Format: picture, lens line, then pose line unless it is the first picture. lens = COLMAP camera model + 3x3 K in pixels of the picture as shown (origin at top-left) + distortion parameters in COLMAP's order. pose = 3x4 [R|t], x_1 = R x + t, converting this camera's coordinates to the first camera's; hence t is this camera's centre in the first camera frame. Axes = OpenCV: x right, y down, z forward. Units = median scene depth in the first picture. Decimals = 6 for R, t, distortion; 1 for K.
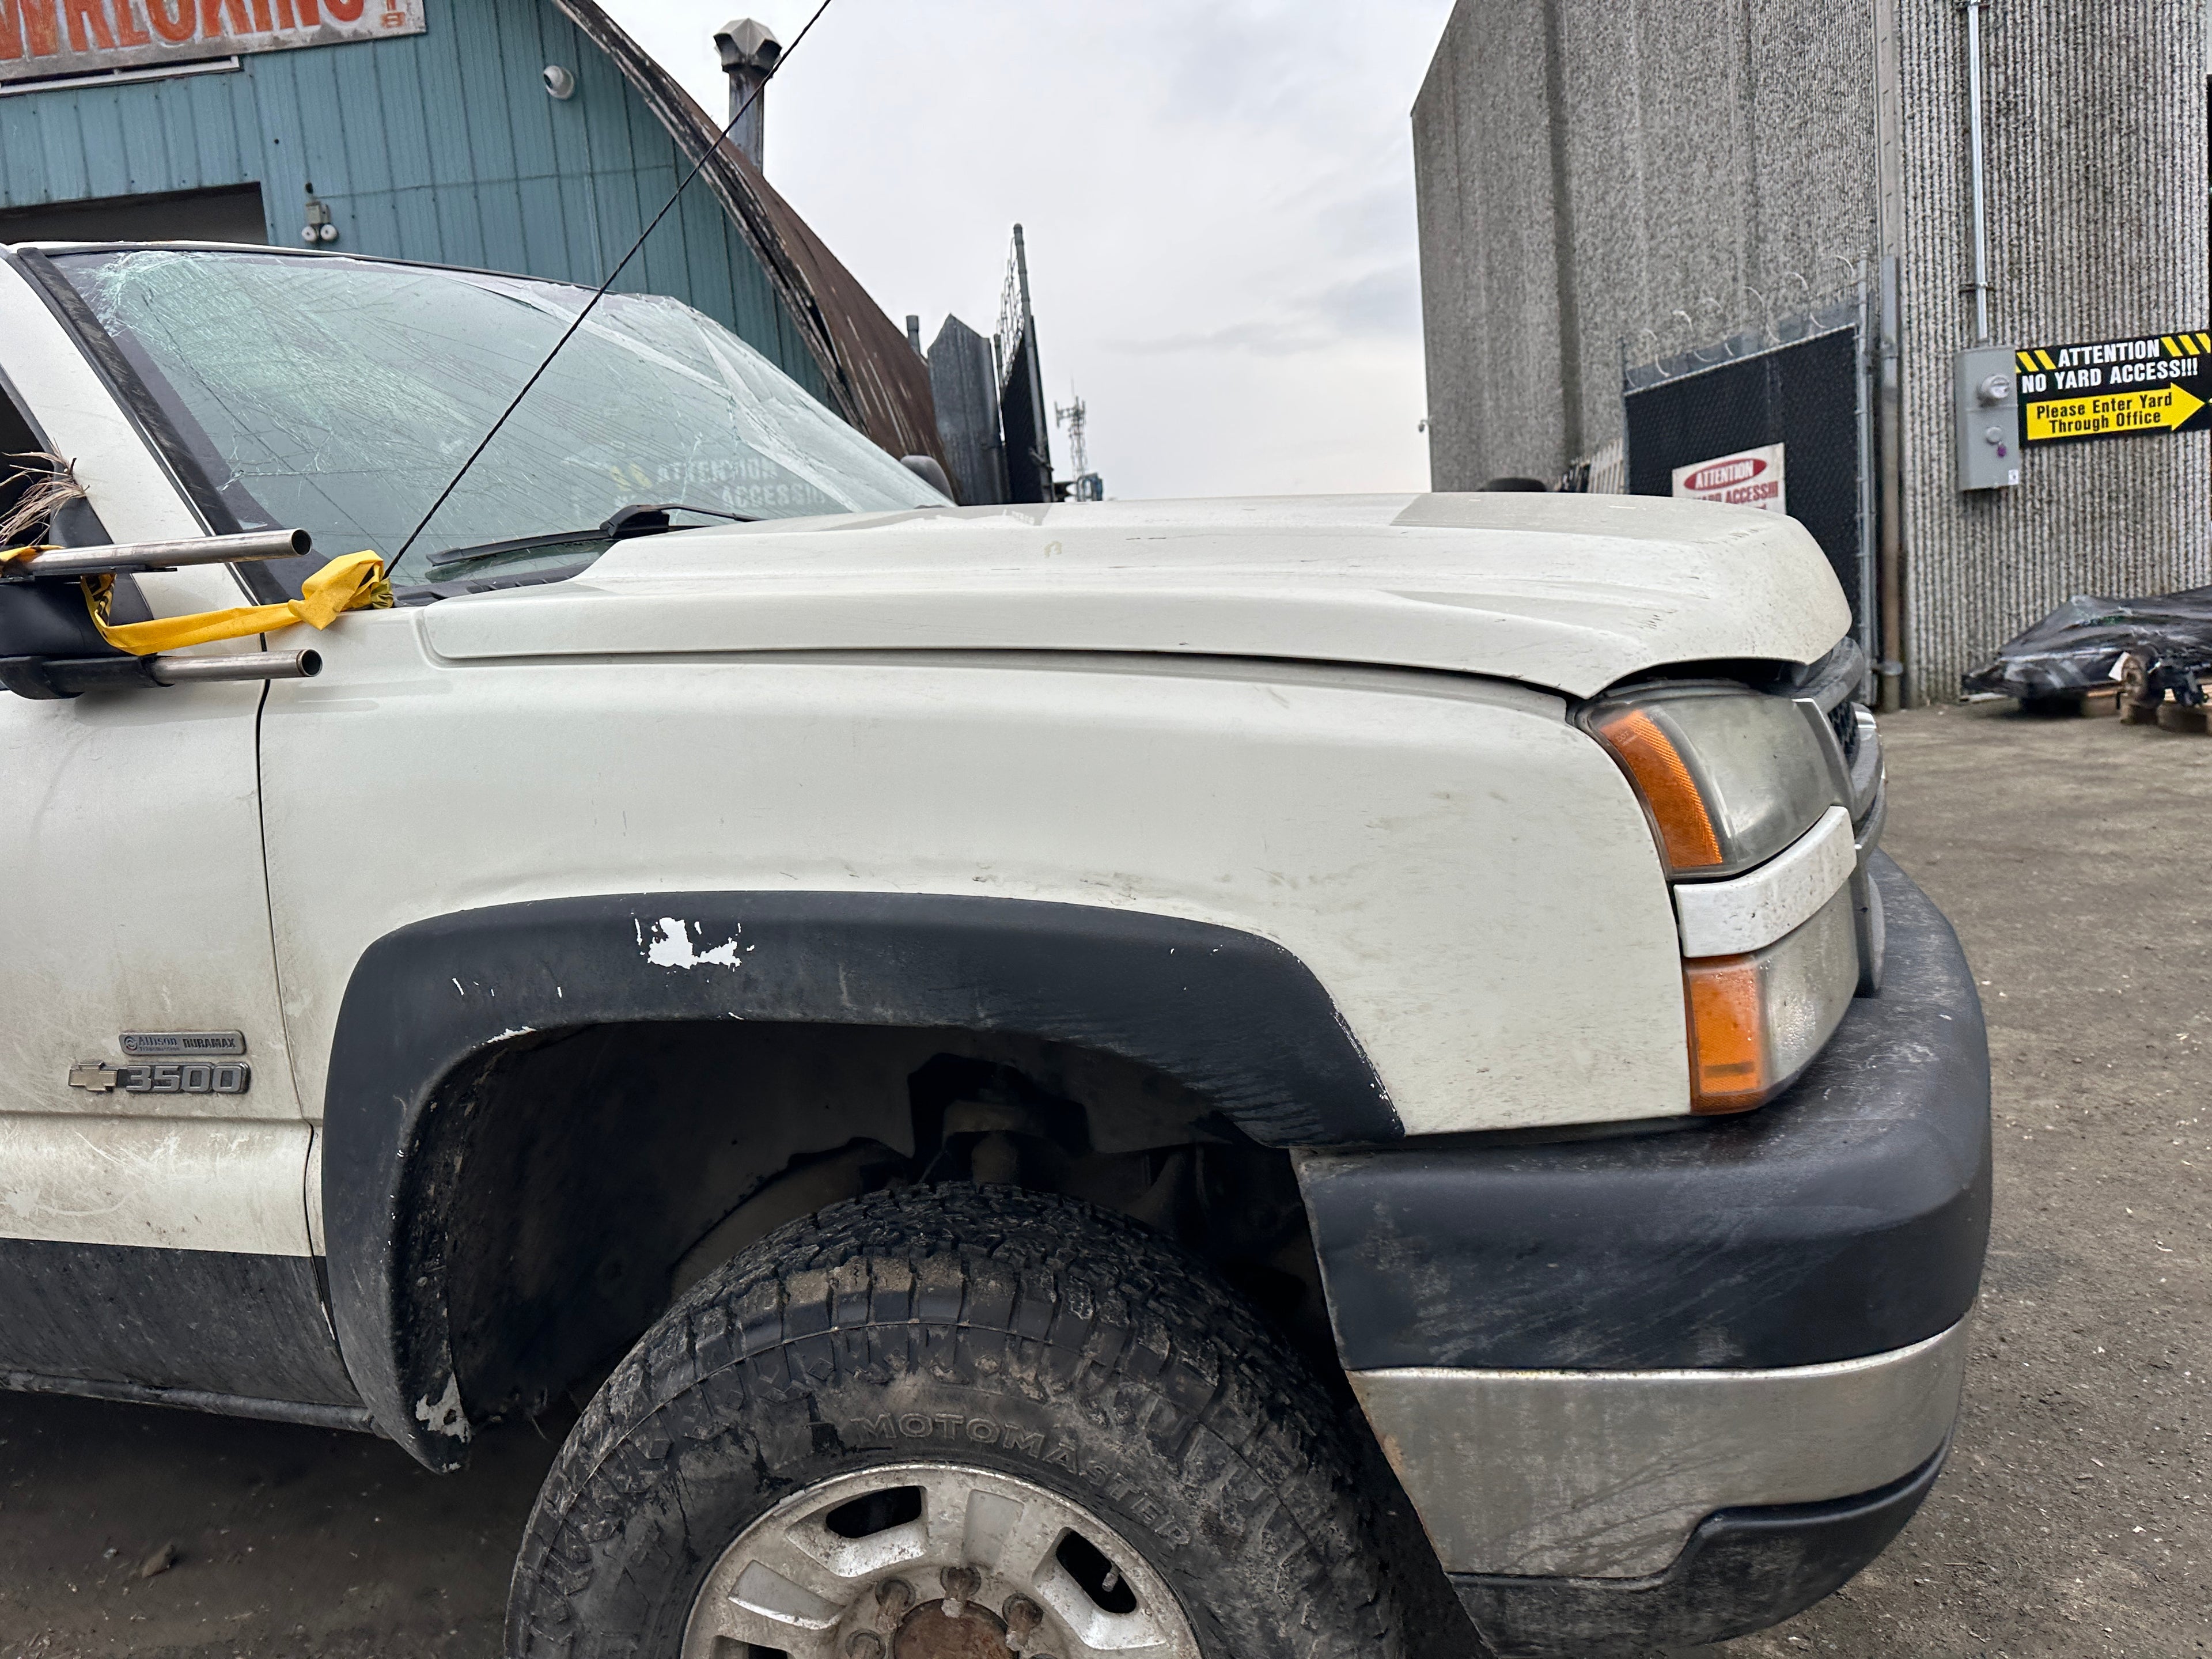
lens RADIAL K [[1555.0, 0, 1110.4], [0, 1555.0, 819.4], [0, 0, 1]] dist [0.035932, -0.043576]
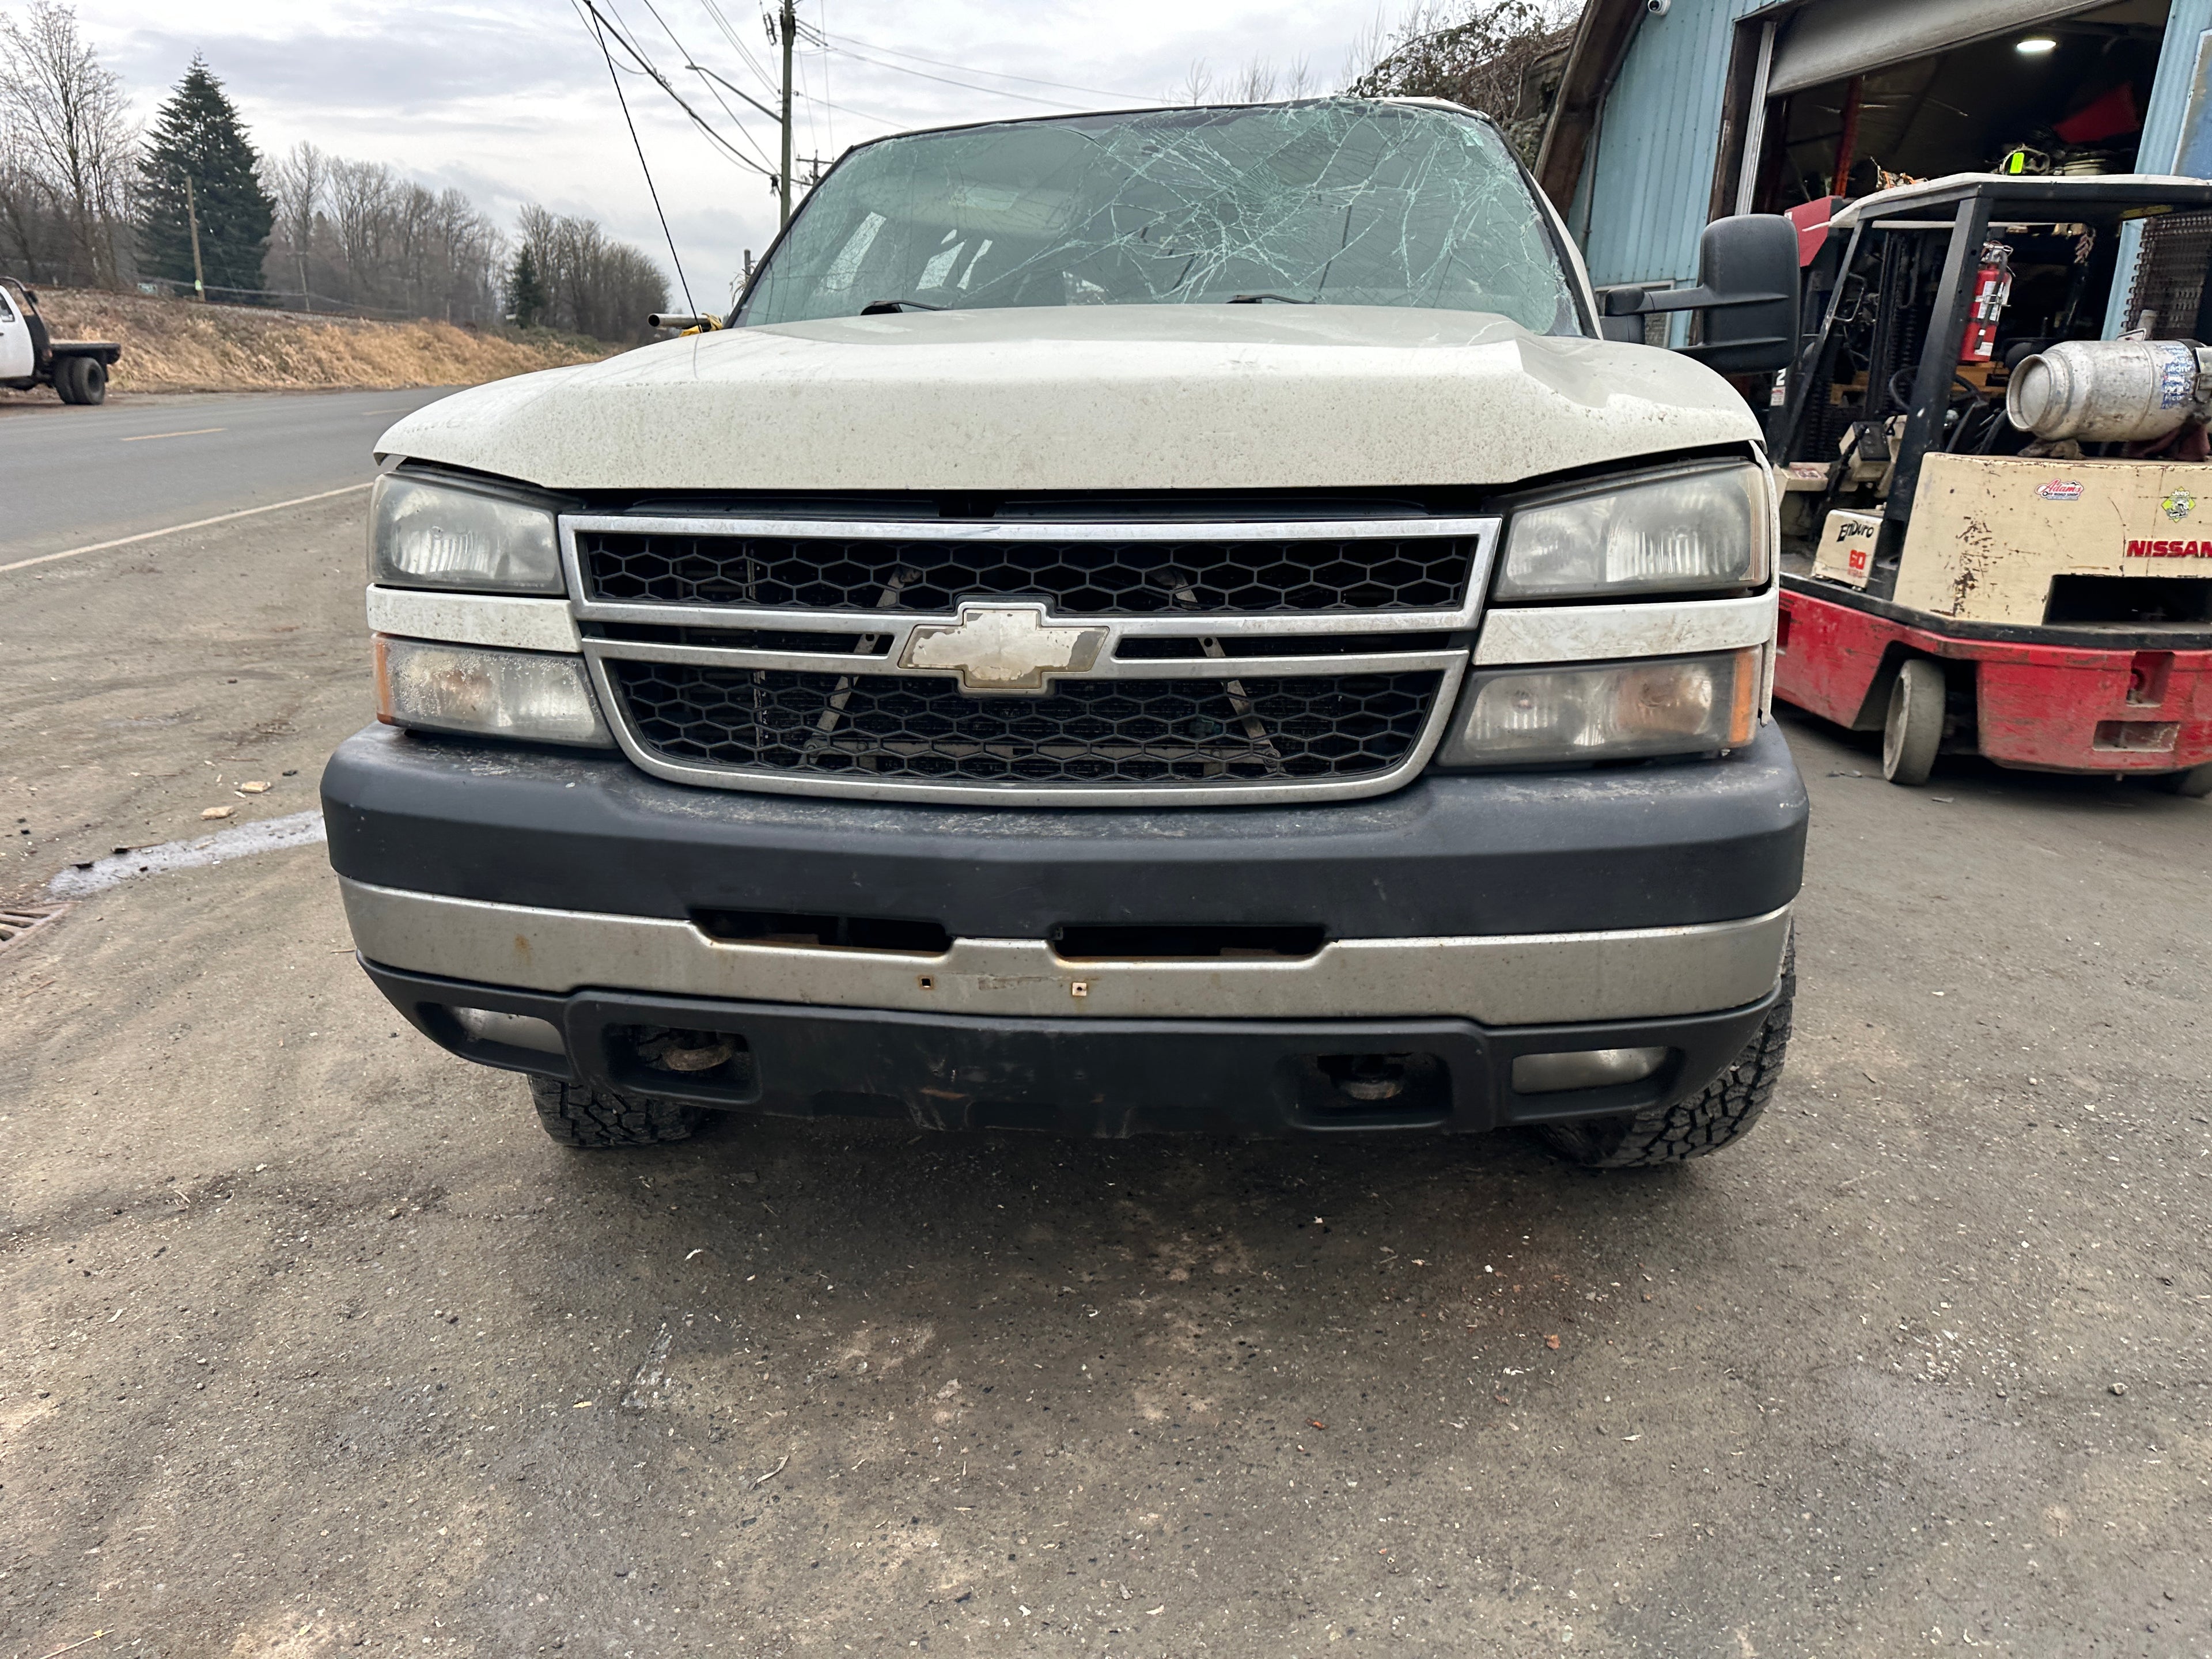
lens RADIAL K [[1555.0, 0, 1112.8], [0, 1555.0, 840.9], [0, 0, 1]] dist [0.035932, -0.043576]
pose [[0.223855, 0.365174, -0.903625, 1.593042], [-0.174233, 0.927212, 0.331543, -0.294651], [0.958922, 0.083224, 0.271186, 0.949453]]
